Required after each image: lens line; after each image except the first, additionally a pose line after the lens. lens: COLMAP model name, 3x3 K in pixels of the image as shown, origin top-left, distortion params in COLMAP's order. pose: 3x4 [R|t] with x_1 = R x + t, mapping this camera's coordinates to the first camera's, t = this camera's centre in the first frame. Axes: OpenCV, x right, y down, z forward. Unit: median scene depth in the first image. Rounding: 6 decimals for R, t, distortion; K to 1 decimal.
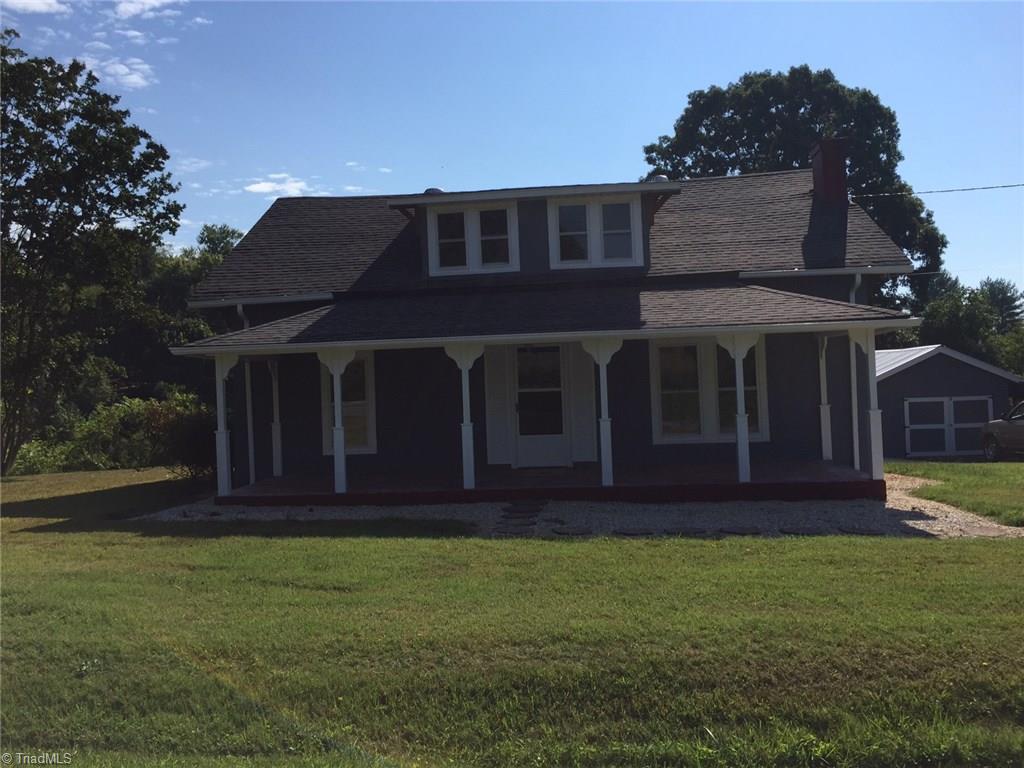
lens RADIAL K [[863.6, 0, 511.2], [0, 863.6, 382.8], [0, 0, 1]] dist [0.006168, 0.000572]
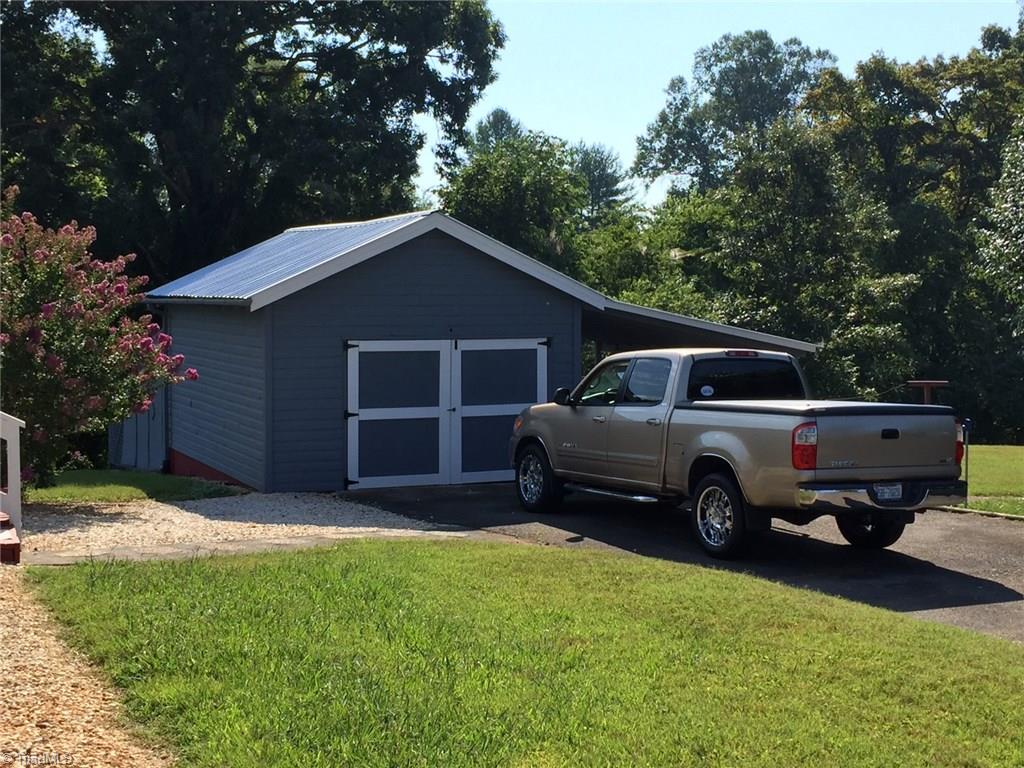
lens RADIAL K [[1468.0, 0, 512.1], [0, 1468.0, 384.1], [0, 0, 1]] dist [0.013902, 0.000000]
pose [[0.896308, 0.010990, 0.443296, 0.116564], [-0.038035, 0.997914, 0.052165, -0.000140], [-0.441798, -0.063617, 0.894856, 0.190243]]
